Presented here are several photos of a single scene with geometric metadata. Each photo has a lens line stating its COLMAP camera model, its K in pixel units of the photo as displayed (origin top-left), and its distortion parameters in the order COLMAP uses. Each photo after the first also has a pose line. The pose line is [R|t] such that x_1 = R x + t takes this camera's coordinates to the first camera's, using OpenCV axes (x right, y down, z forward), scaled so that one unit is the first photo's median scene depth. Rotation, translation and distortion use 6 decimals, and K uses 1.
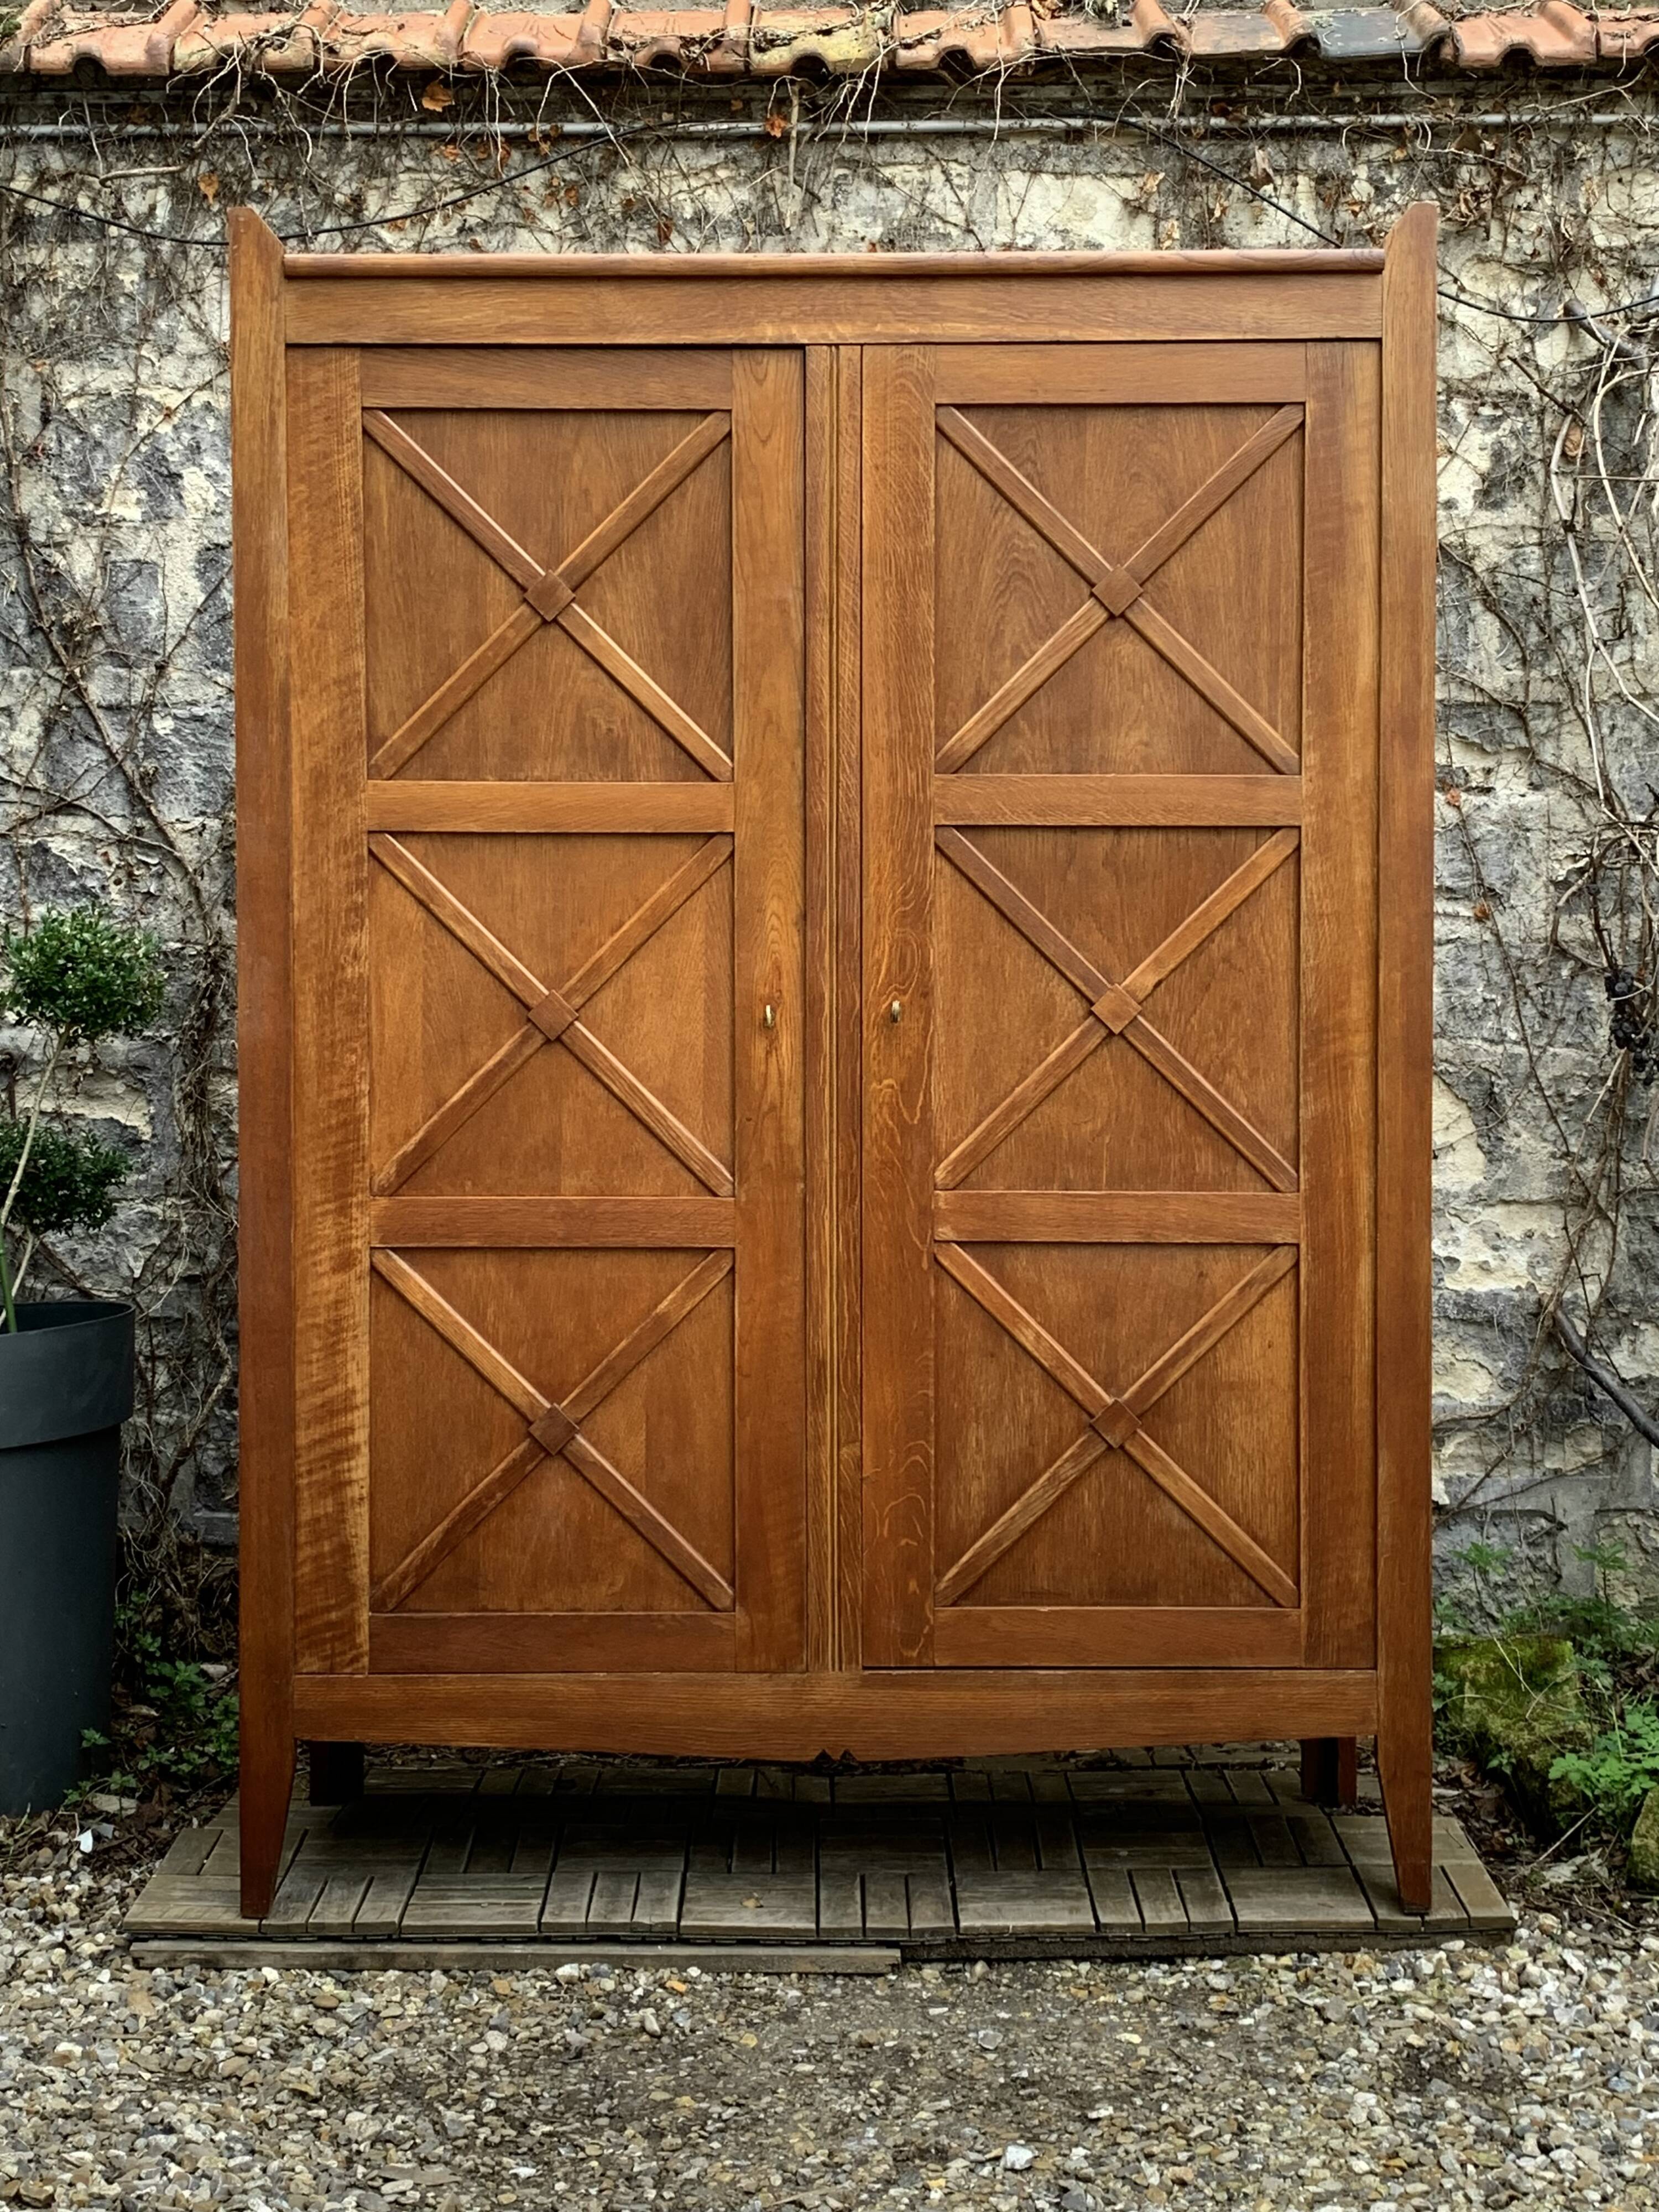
lens RADIAL K [[2889.6, 0, 829.6], [0, 2889.6, 1103.7], [0, 0, 1]] dist [0.085480, -0.185985]
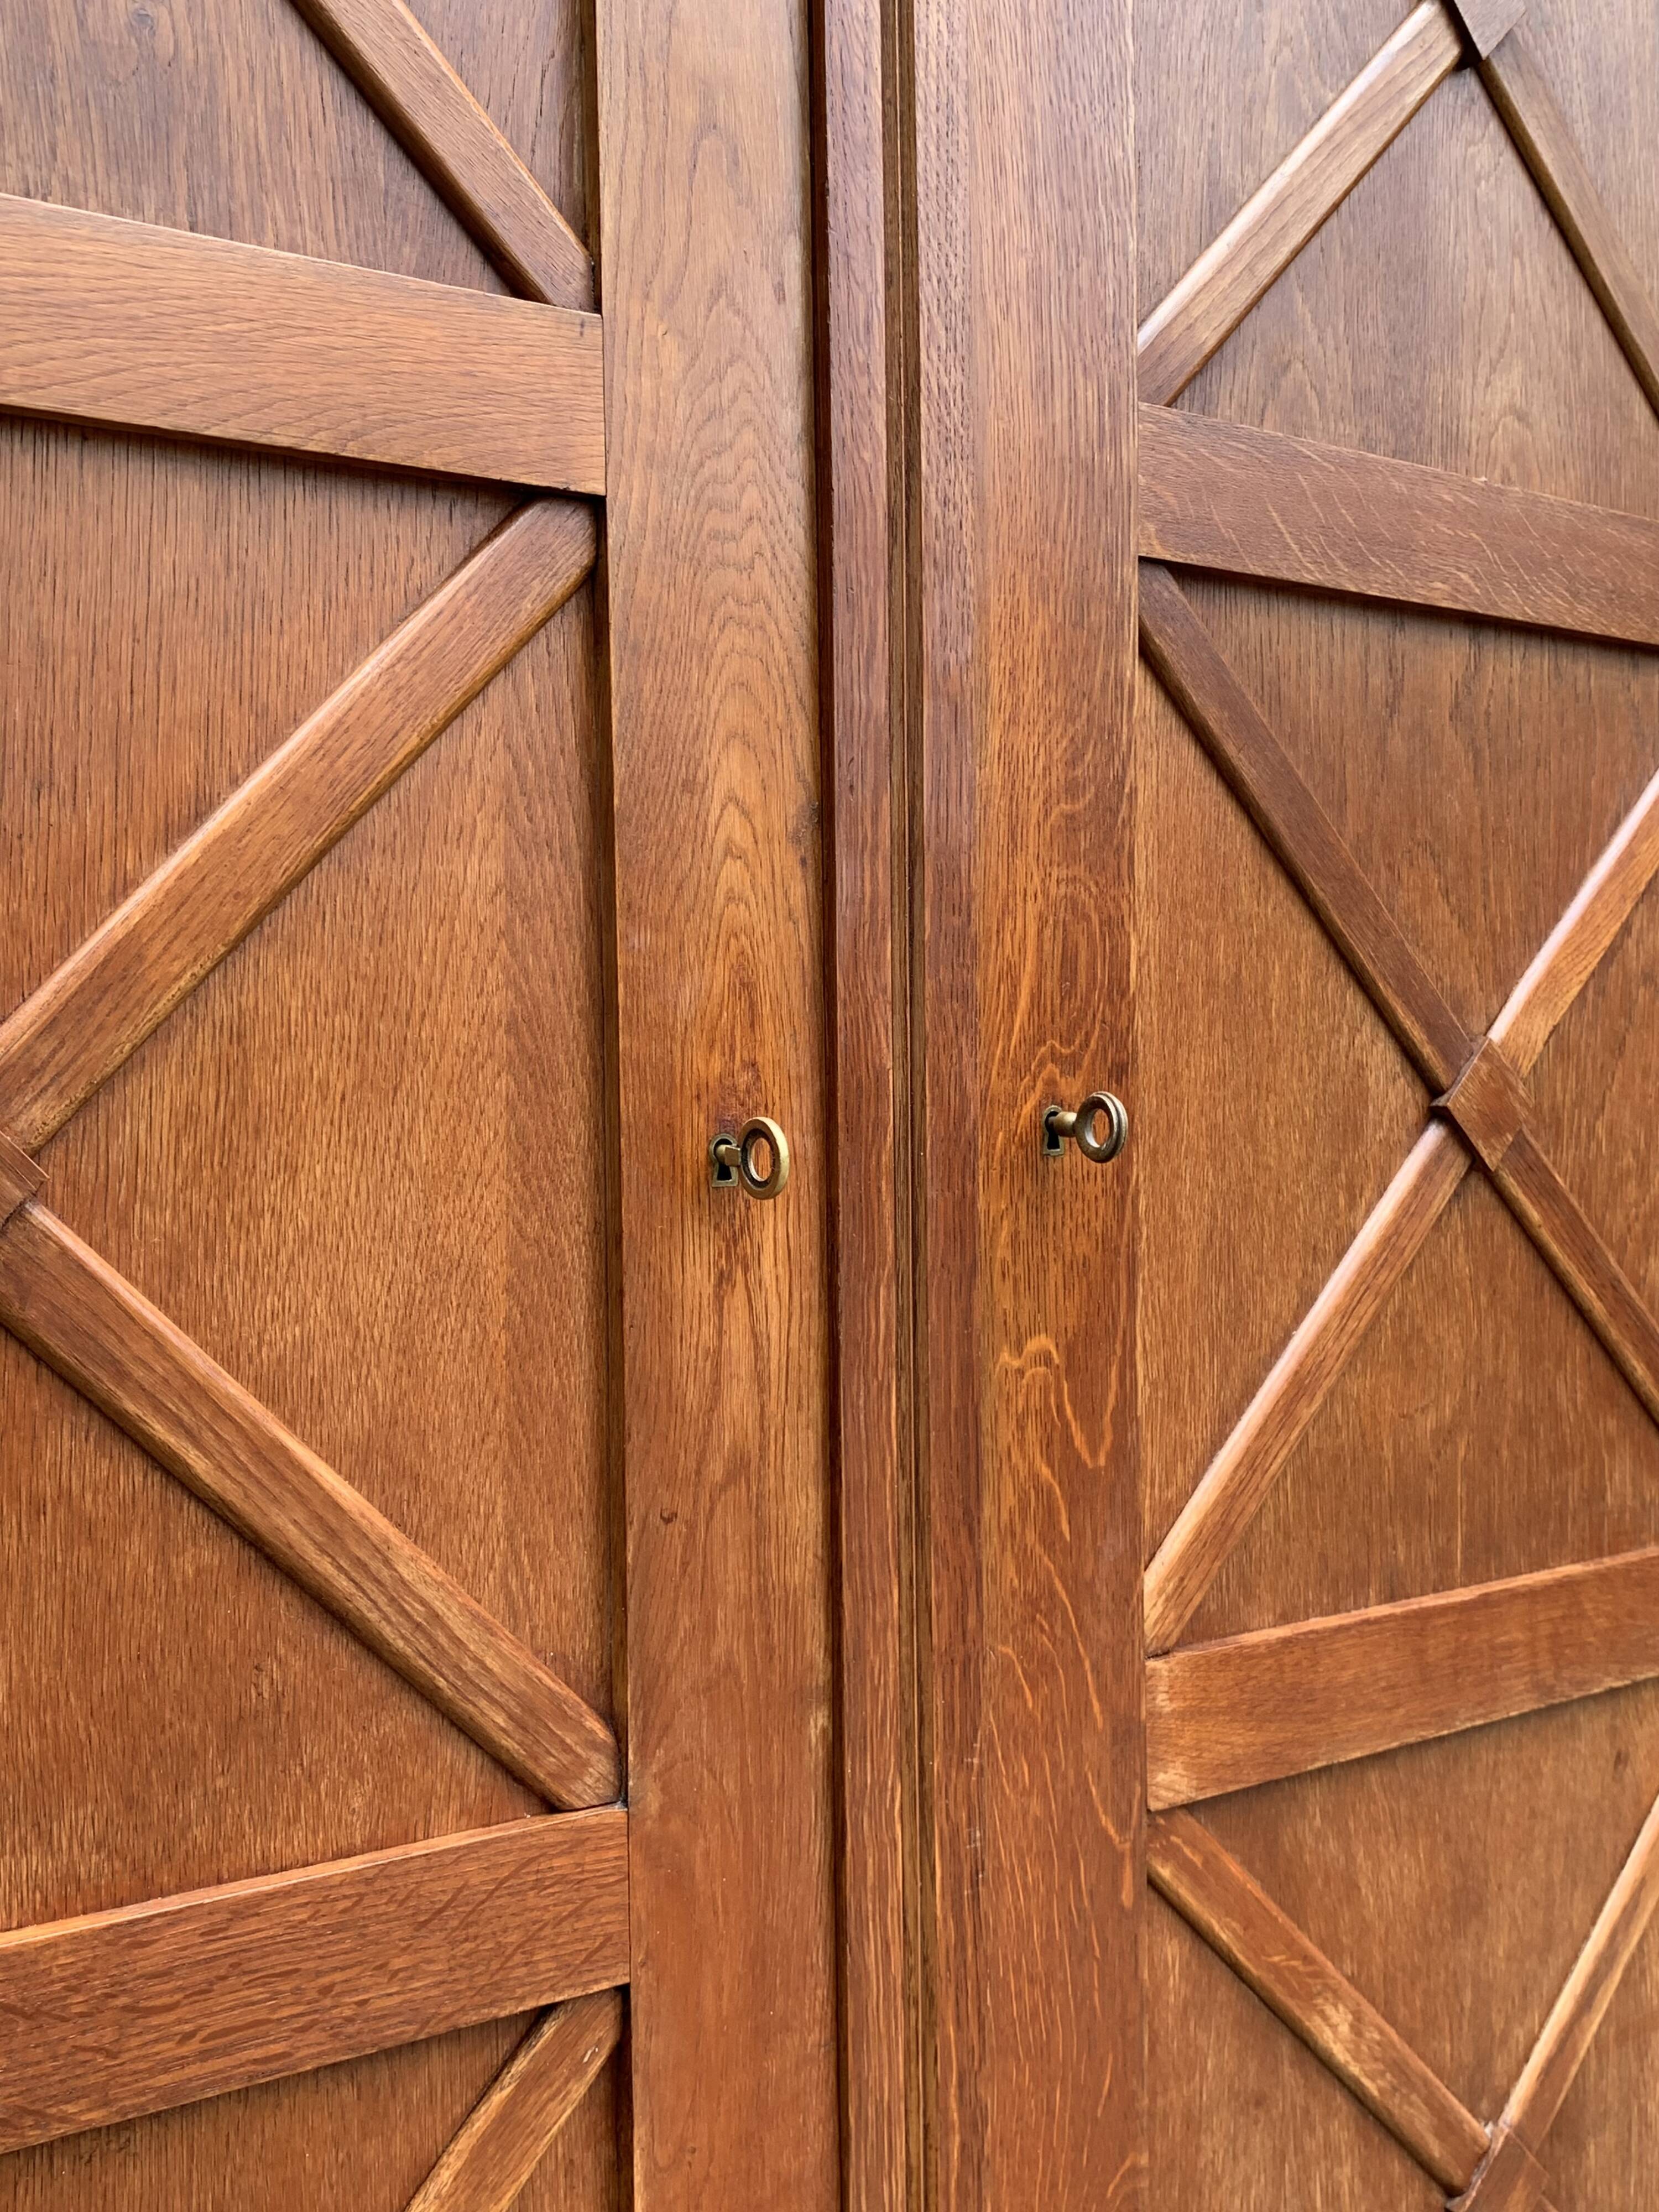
lens RADIAL K [[2244.5, 0, 816.4], [0, 2244.5, 1111.9], [0, 0, 1]] dist [0.167303, -0.504887]
pose [[0.815831, -0.022109, 0.577867, -0.143003], [0.029424, 0.999562, -0.003298, -0.033308], [-0.577541, 0.019694, 0.816124, 0.806209]]
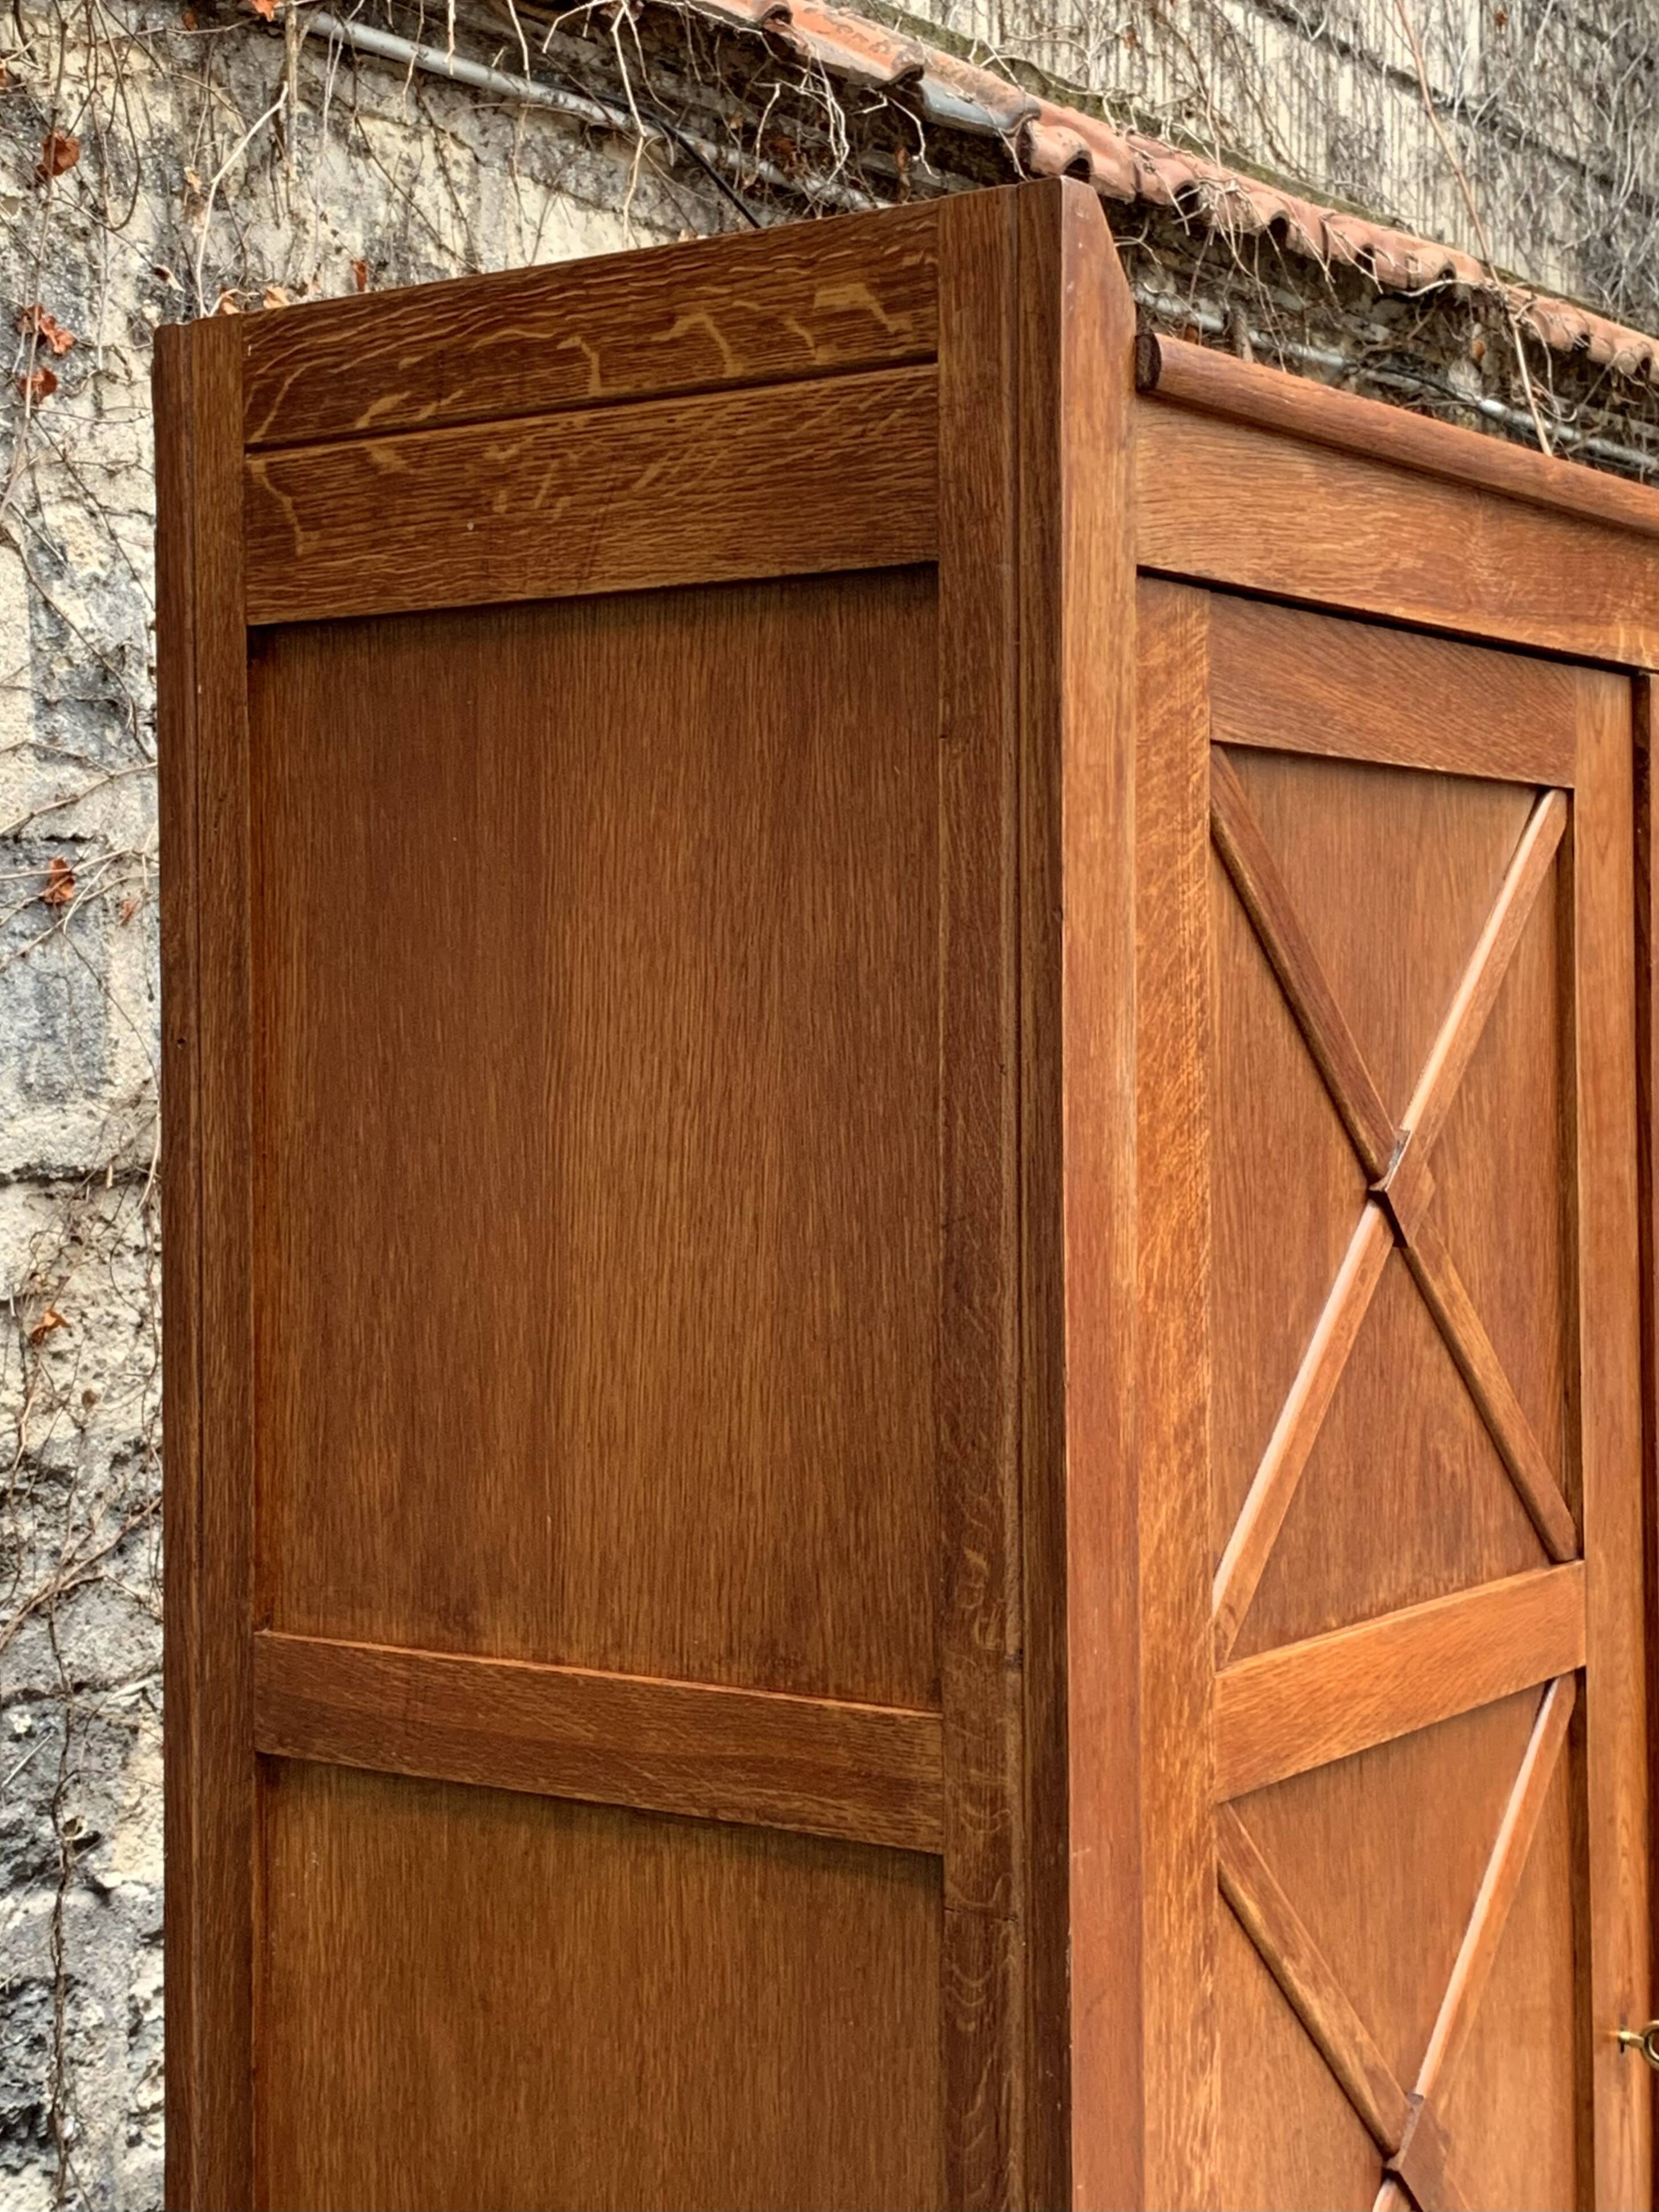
lens RADIAL K [[3417.2, 0, 803.6], [0, 3417.2, 1101.0], [0, 0, 1]] dist [0.301766, -1.044592]
pose [[0.581450, -0.017161, 0.813401, -0.567687], [0.034343, 0.999404, -0.003464, -0.188373], [-0.812857, 0.029949, 0.581693, 0.764103]]
